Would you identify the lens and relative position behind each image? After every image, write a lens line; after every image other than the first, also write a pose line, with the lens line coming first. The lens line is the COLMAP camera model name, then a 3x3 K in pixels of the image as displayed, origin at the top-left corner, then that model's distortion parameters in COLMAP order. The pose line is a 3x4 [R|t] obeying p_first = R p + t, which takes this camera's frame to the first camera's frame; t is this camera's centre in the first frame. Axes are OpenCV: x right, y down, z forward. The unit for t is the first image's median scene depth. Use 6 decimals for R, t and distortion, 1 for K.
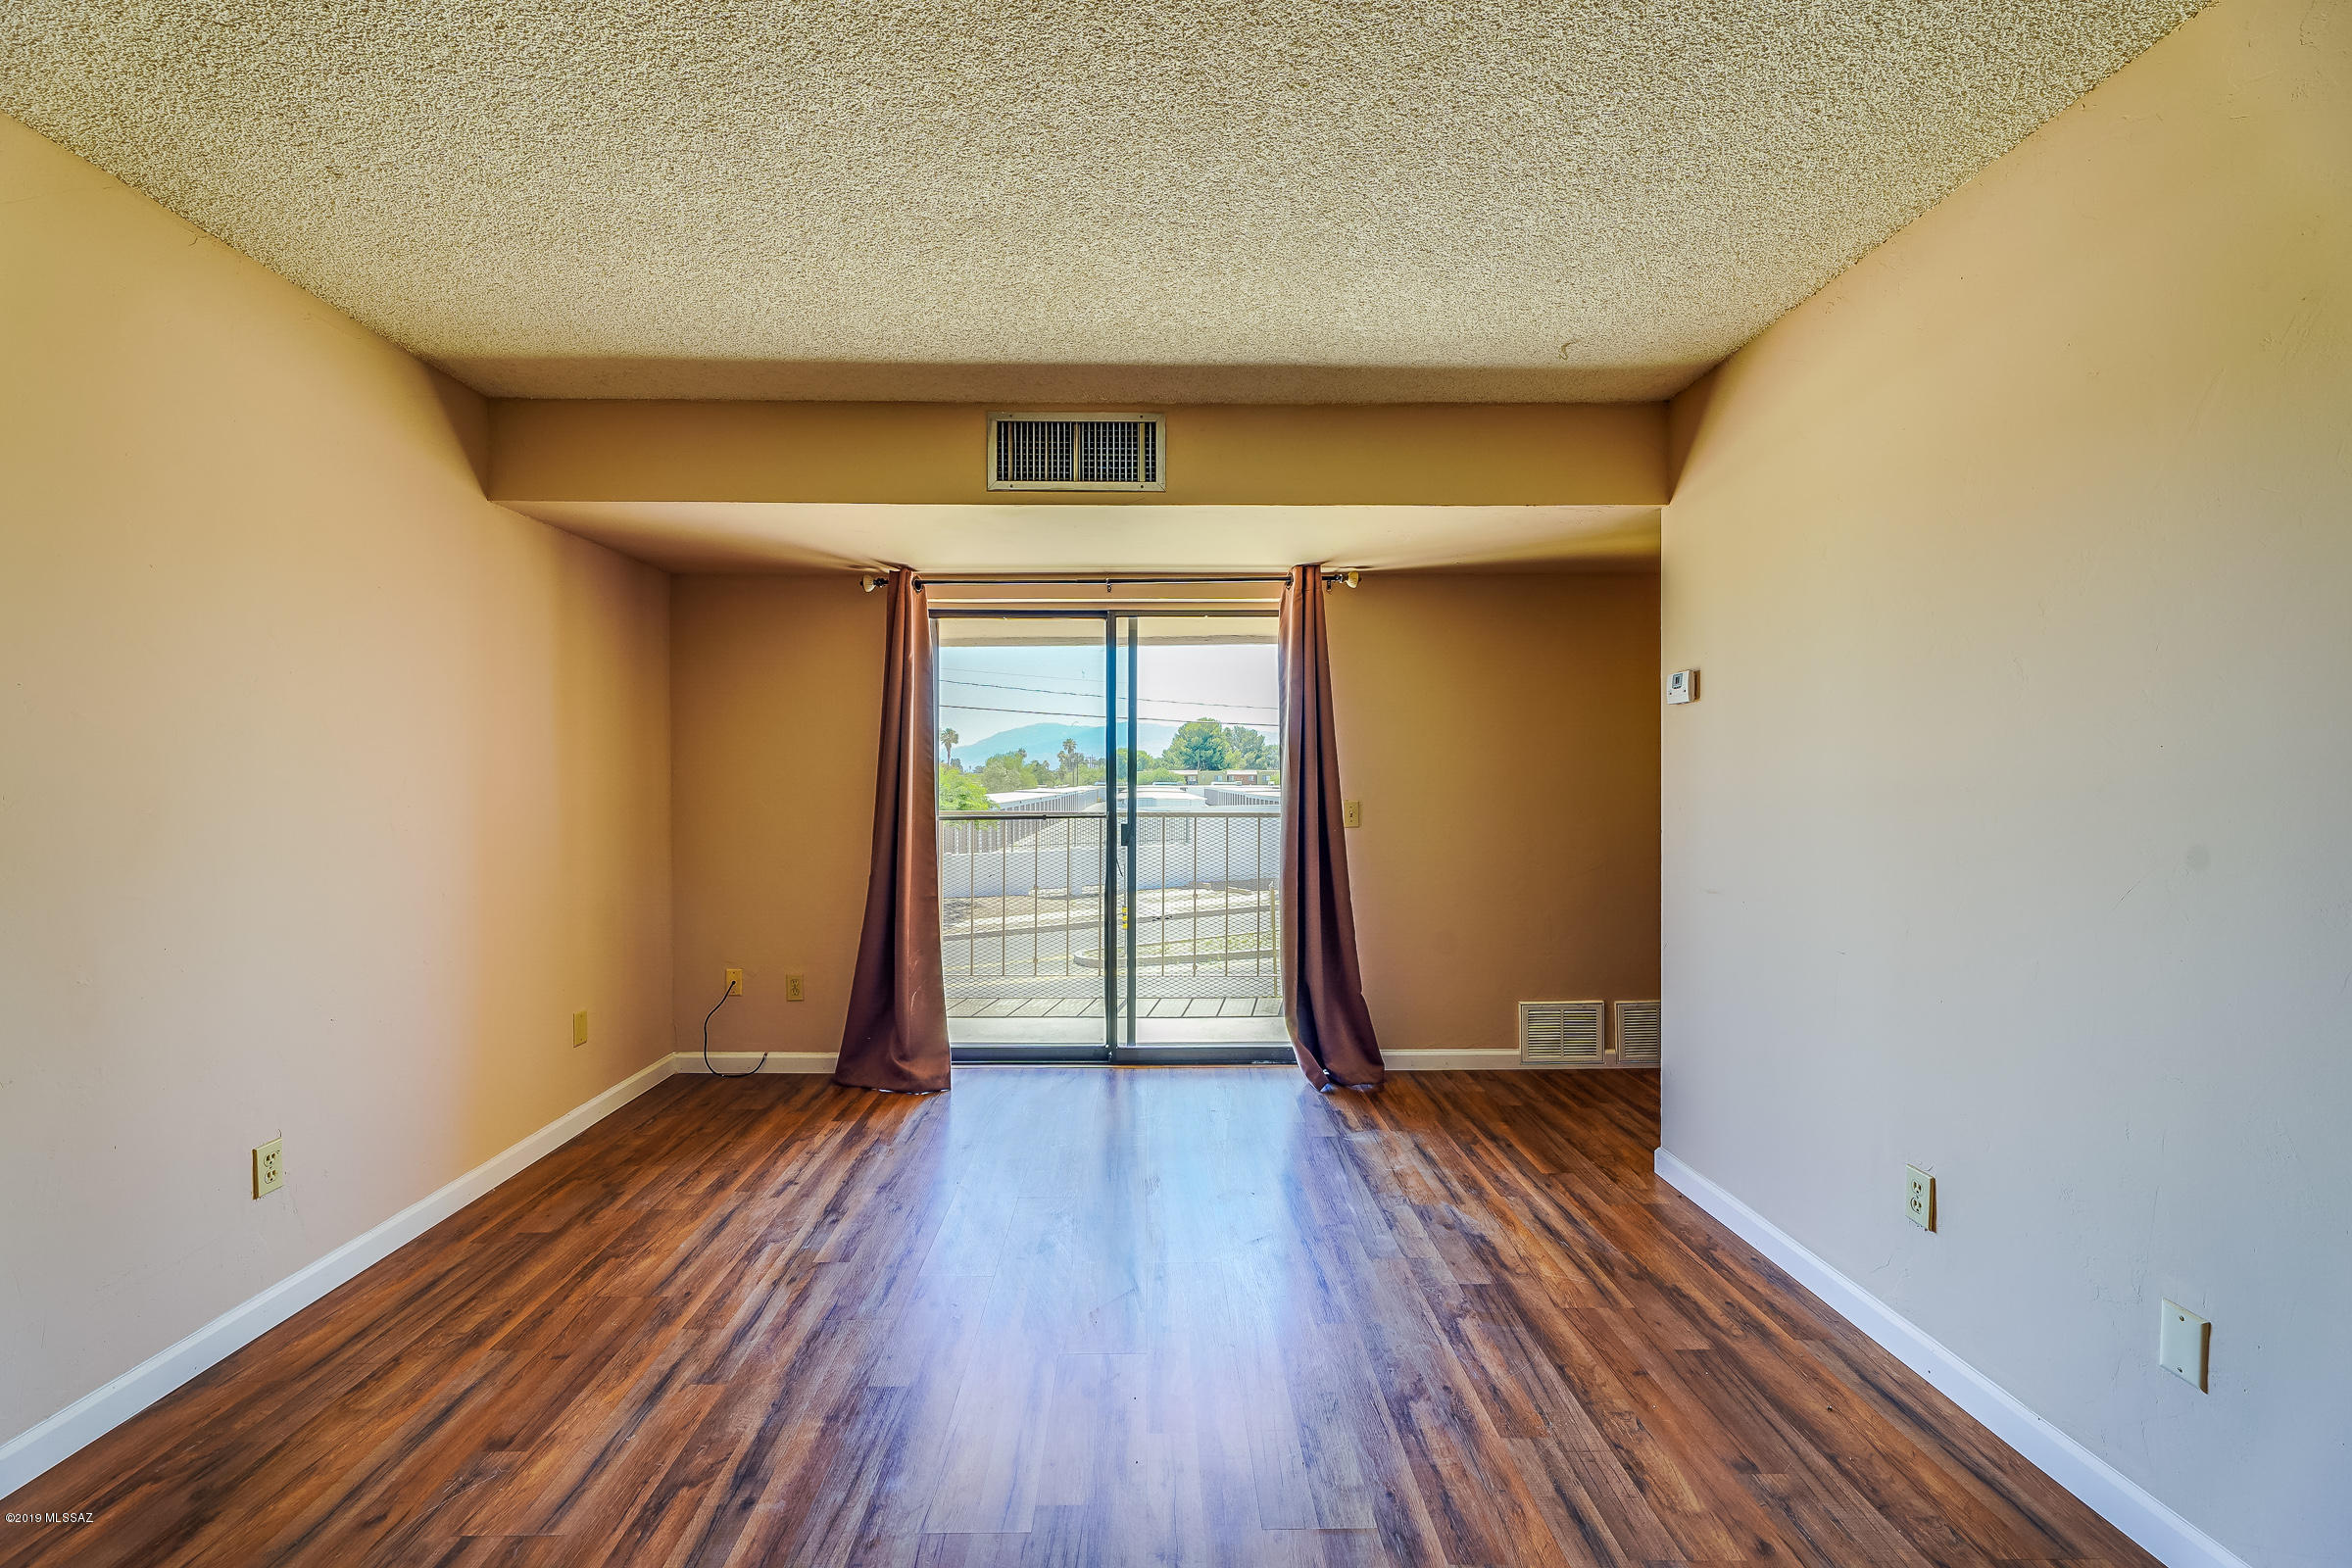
lens RADIAL K [[971.8, 0, 1176.0], [0, 971.8, 784.0], [0, 0, 1]] dist [0.000276, -0.000468]
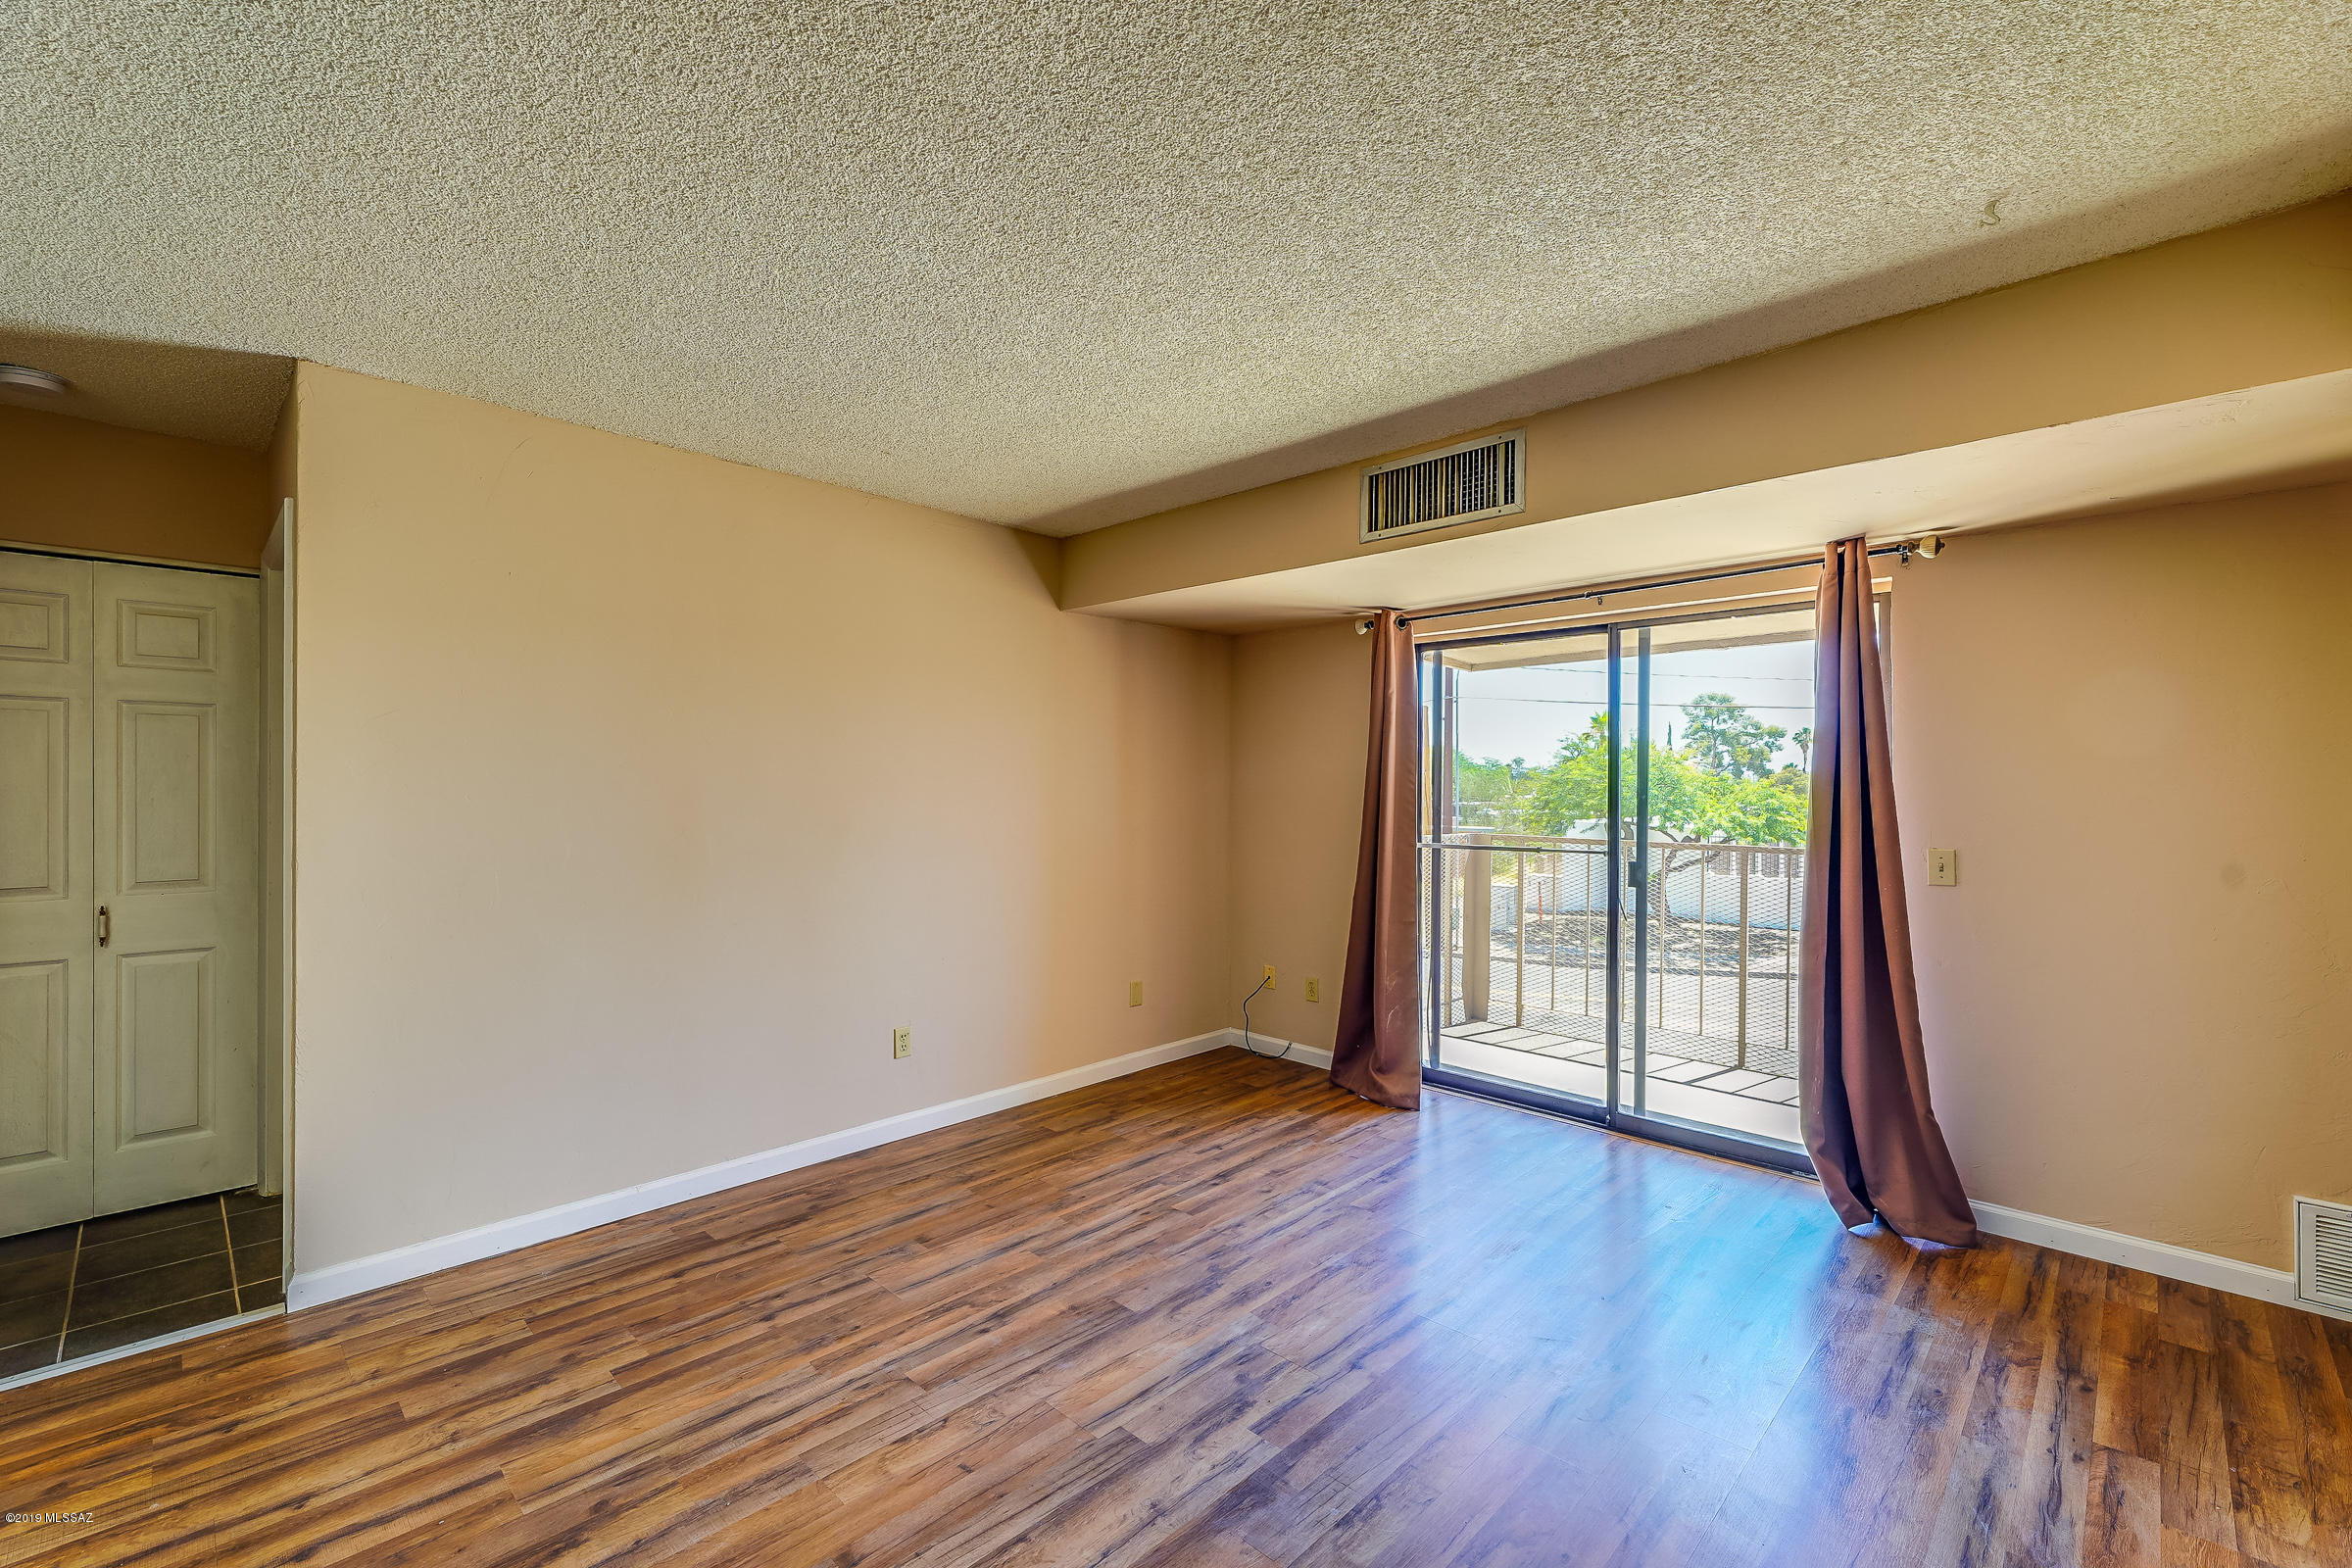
lens RADIAL K [[1005.6, 0, 1176.0], [0, 1005.6, 784.0], [0, 0, 1]] dist [0.002246, -0.000018]
pose [[0.699184, 0.004199, -0.714929, 0.409040], [-0.008872, 0.999957, -0.002804, -0.030880], [0.714886, 0.008303, 0.699191, 0.081122]]
